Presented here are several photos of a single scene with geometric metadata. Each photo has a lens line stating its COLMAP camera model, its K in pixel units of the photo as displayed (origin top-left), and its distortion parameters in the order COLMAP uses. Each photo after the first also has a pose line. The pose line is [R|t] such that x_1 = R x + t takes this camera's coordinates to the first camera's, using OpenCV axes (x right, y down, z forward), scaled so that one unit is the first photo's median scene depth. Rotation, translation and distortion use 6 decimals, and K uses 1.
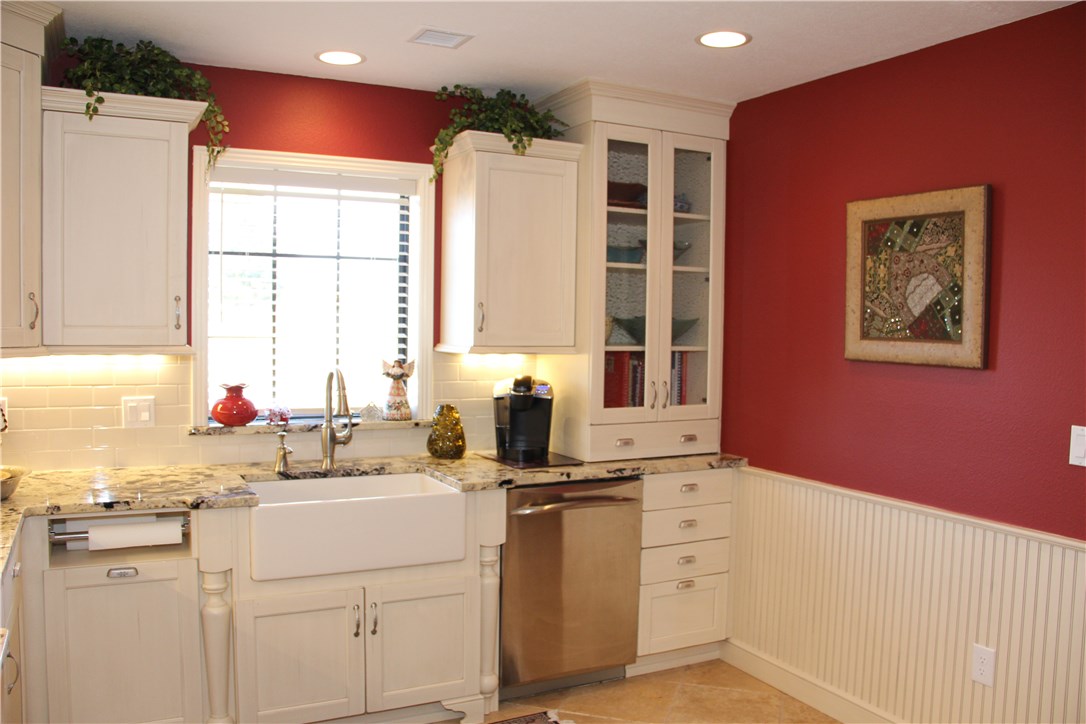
lens RADIAL K [[893.8, 0, 545.1], [0, 893.8, 371.4], [0, 0, 1]] dist [-0.179823, 0.143261]
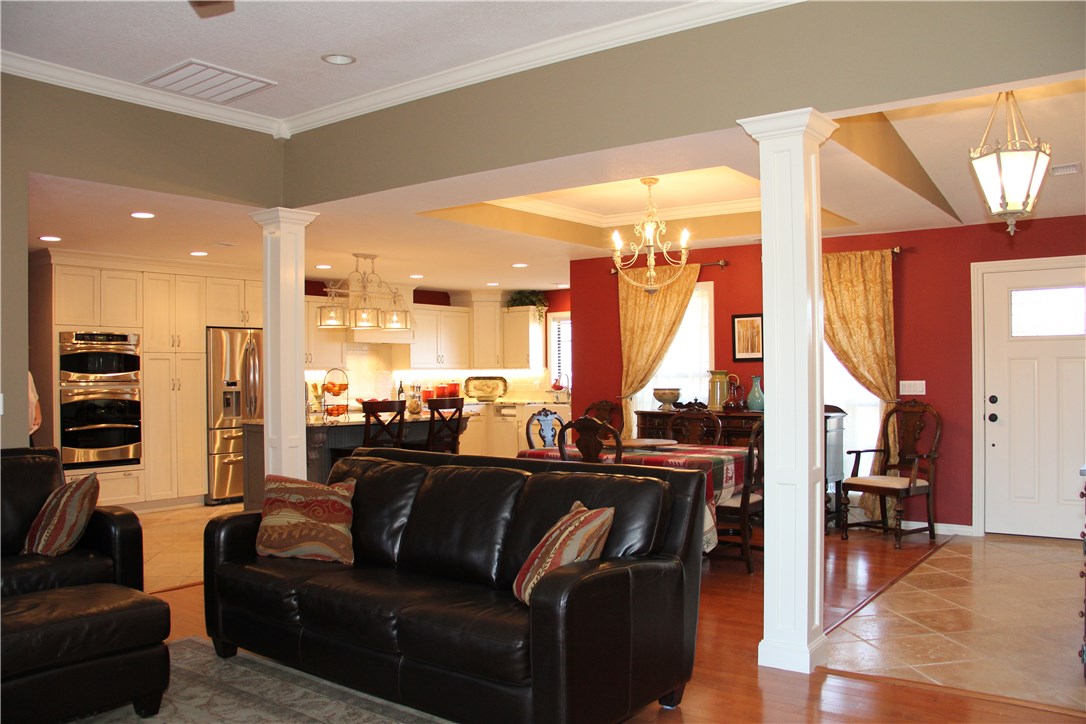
lens RADIAL K [[893.8, 0, 545.1], [0, 893.8, 371.4], [0, 0, 1]] dist [-0.179823, 0.143261]
pose [[0.433215, -0.024070, -0.900969, 2.723531], [-0.032325, 0.998585, -0.042221, 0.132234], [0.900711, 0.047415, 0.431824, -0.570527]]
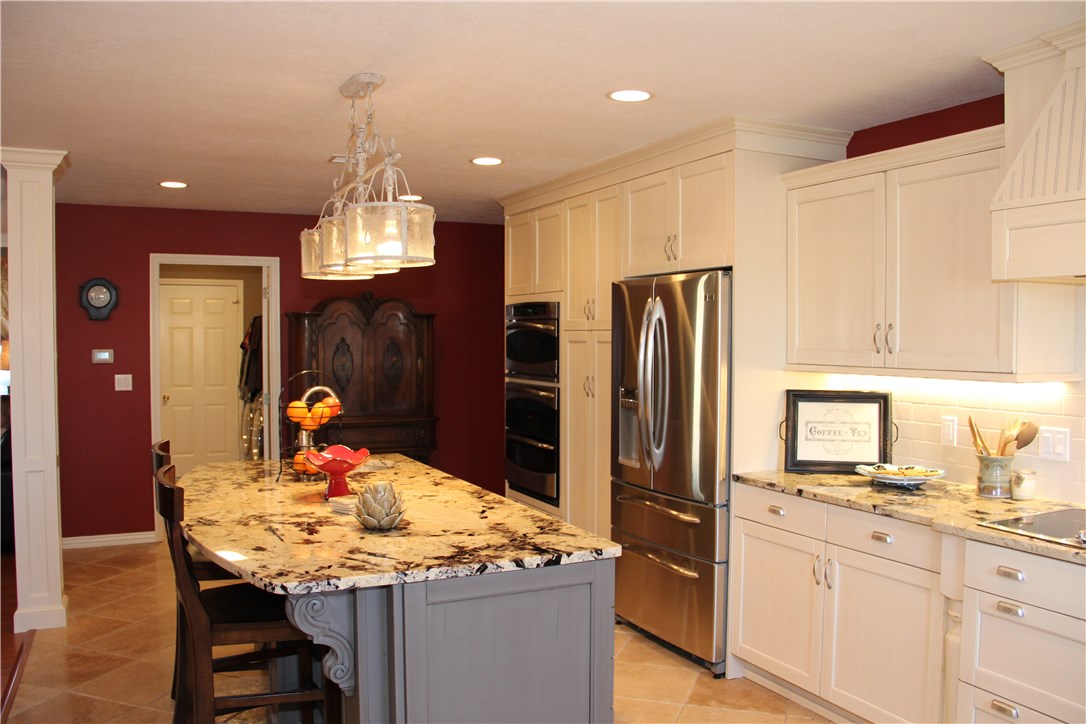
lens RADIAL K [[893.8, 0, 545.1], [0, 893.8, 371.4], [0, 0, 1]] dist [-0.179823, 0.143261]
pose [[-0.999285, -0.021592, 0.031031, 0.201002], [-0.018583, 0.995381, 0.094184, -0.050811], [-0.032922, 0.093540, -0.995071, 0.910914]]
